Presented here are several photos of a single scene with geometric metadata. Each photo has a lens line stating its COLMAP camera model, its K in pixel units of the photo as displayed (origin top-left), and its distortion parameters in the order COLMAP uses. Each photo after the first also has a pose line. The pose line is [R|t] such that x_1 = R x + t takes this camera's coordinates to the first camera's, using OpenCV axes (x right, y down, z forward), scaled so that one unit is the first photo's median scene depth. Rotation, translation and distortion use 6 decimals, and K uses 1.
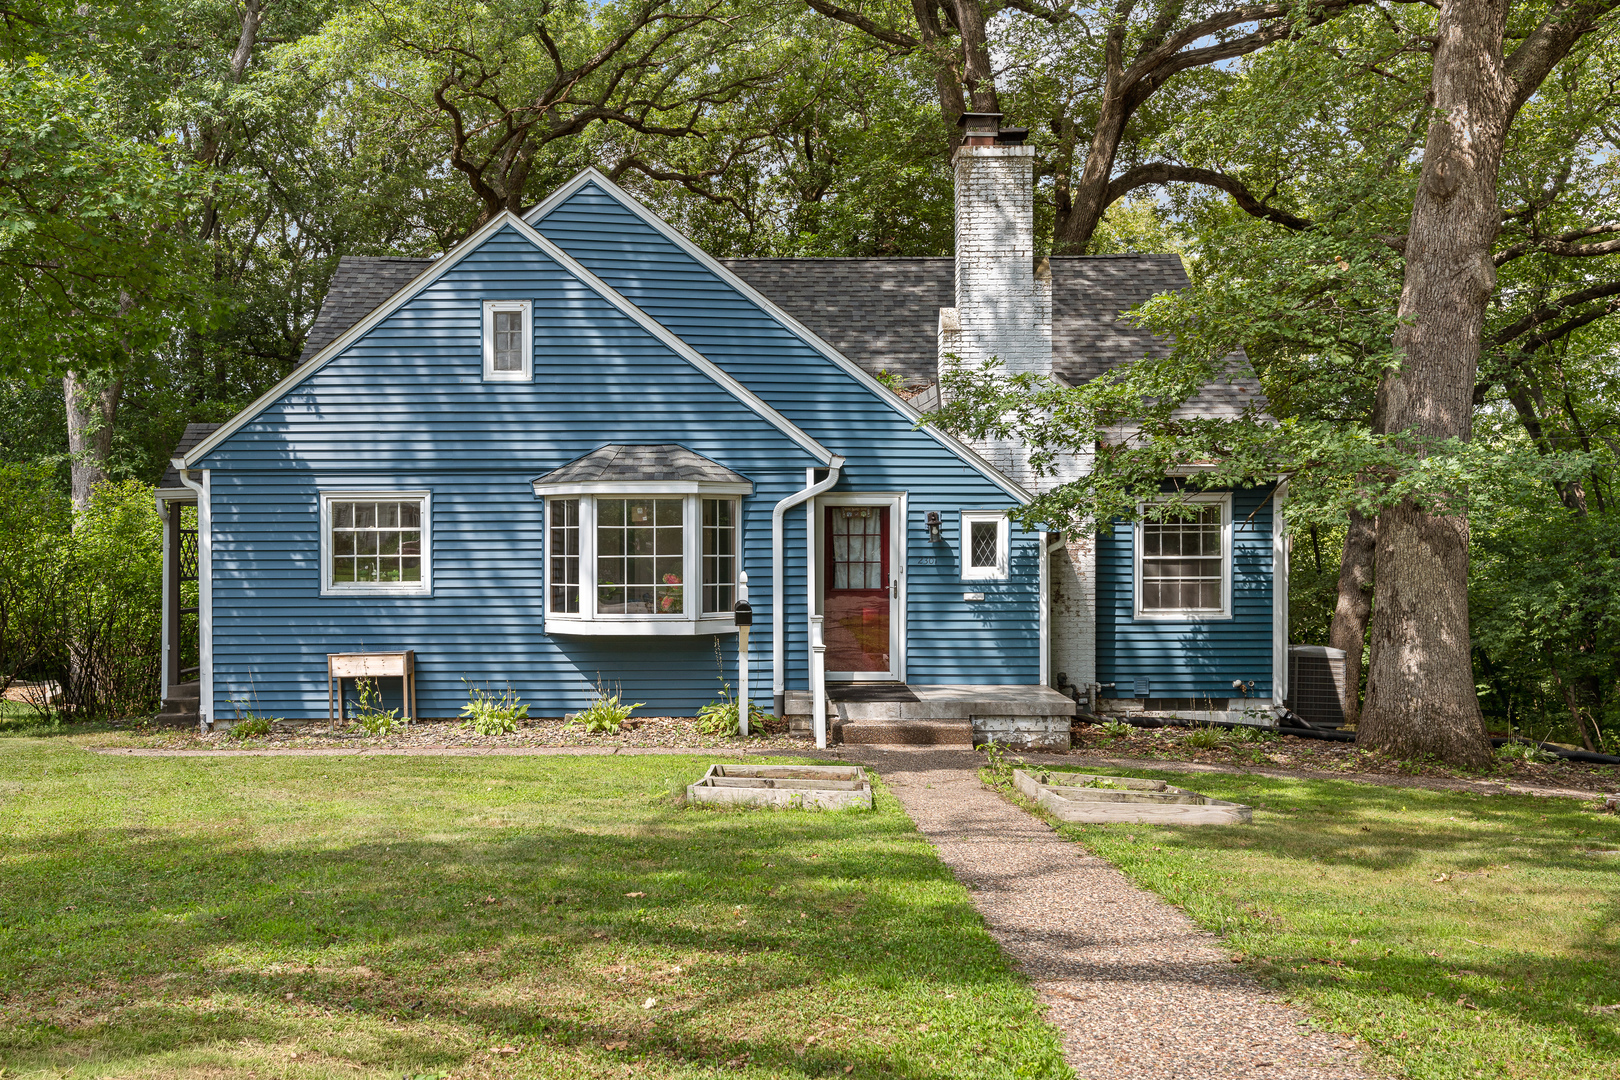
lens RADIAL K [[1800.5, 0, 806.1], [0, 1800.5, 541.9], [0, 0, 1]] dist [-0.011736, 0.000000]
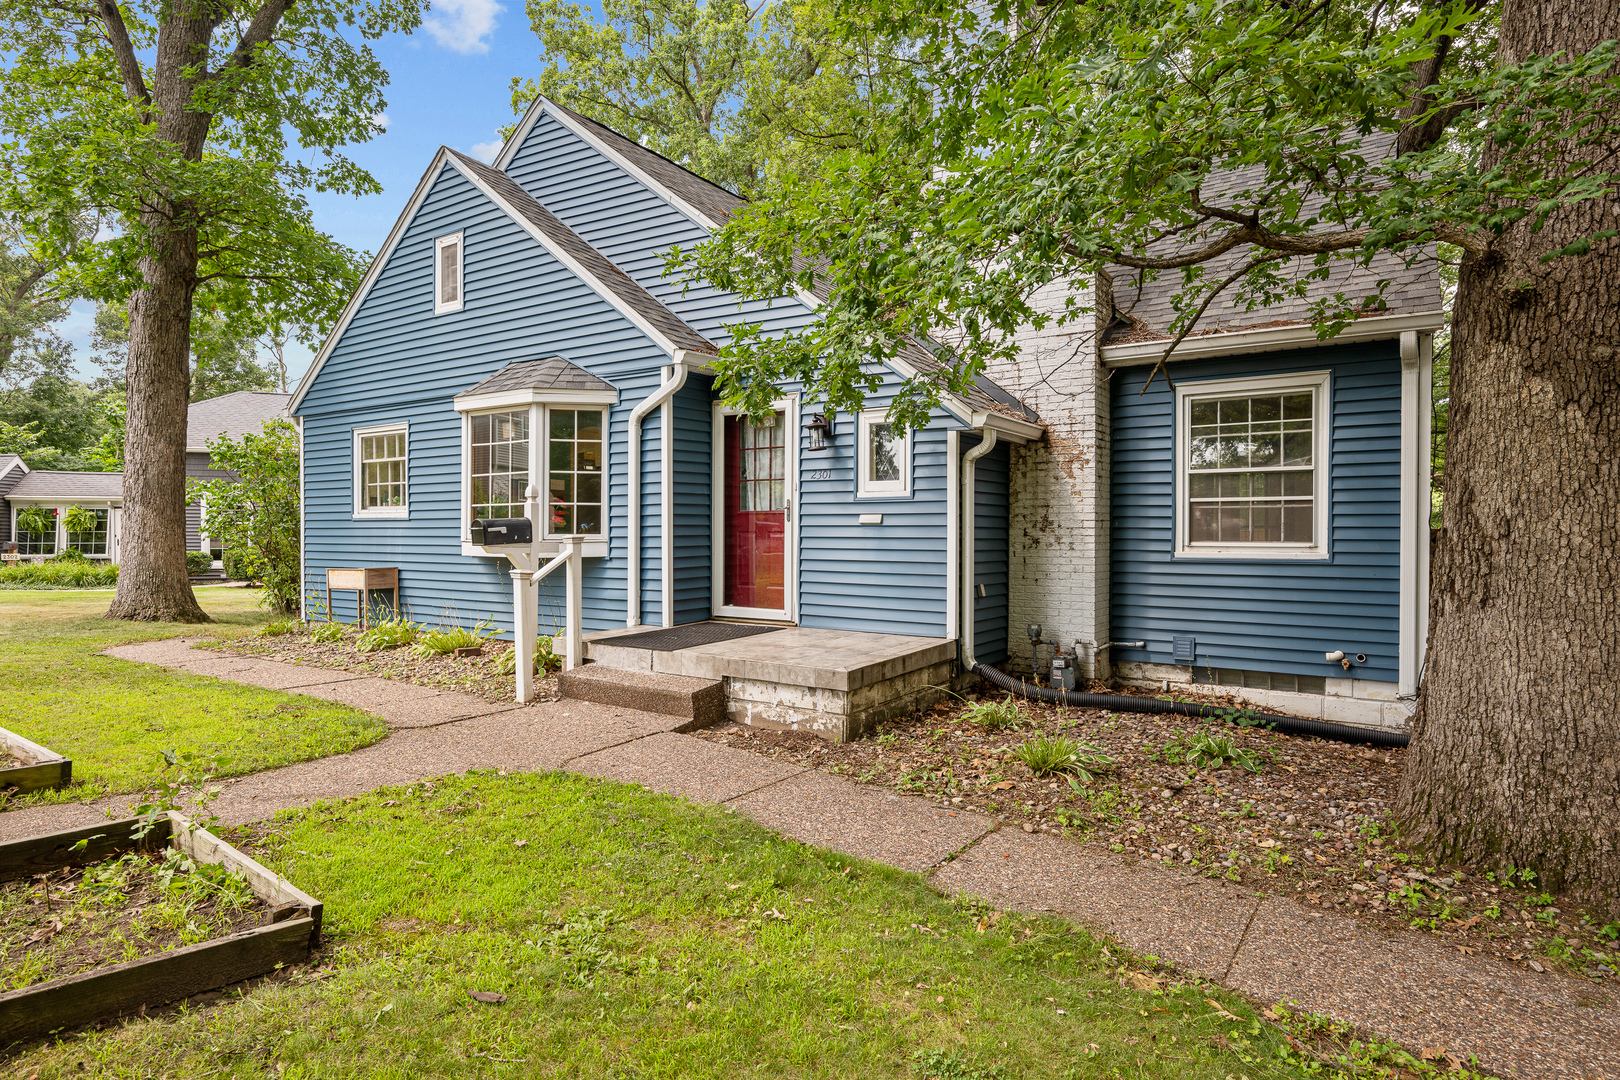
lens RADIAL K [[921.5, 0, 807.5], [0, 921.5, 534.0], [0, 0, 1]] dist [-0.003518, -0.003108]
pose [[0.810330, 0.005462, -0.585948, 0.313731], [-0.001384, 0.999972, 0.007407, 0.034952], [0.585972, -0.005191, 0.810315, 0.681497]]
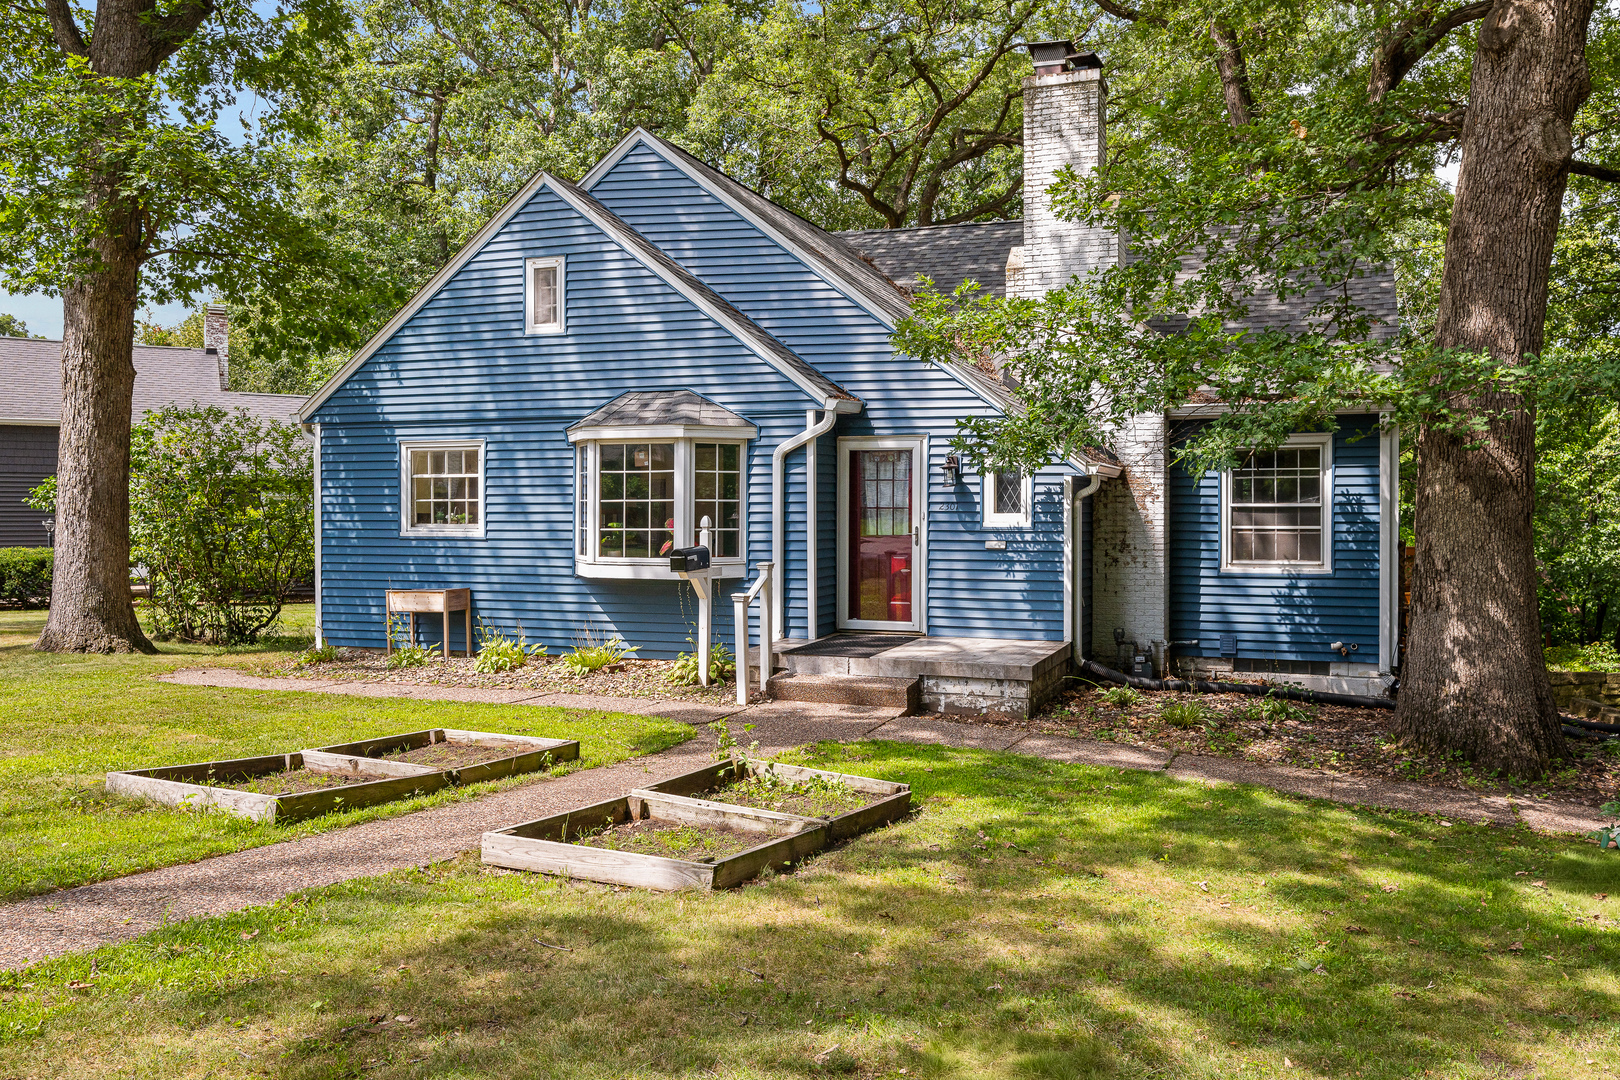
lens RADIAL K [[1301.5, 0, 934.5], [0, 1301.5, 497.4], [0, 0, 1]] dist [-0.014088, 0.002764]
pose [[0.940843, 0.000400, -0.338842, 0.302162], [-0.001652, 0.999993, -0.003409, 0.008147], [0.338838, 0.003767, 0.940837, 0.360476]]
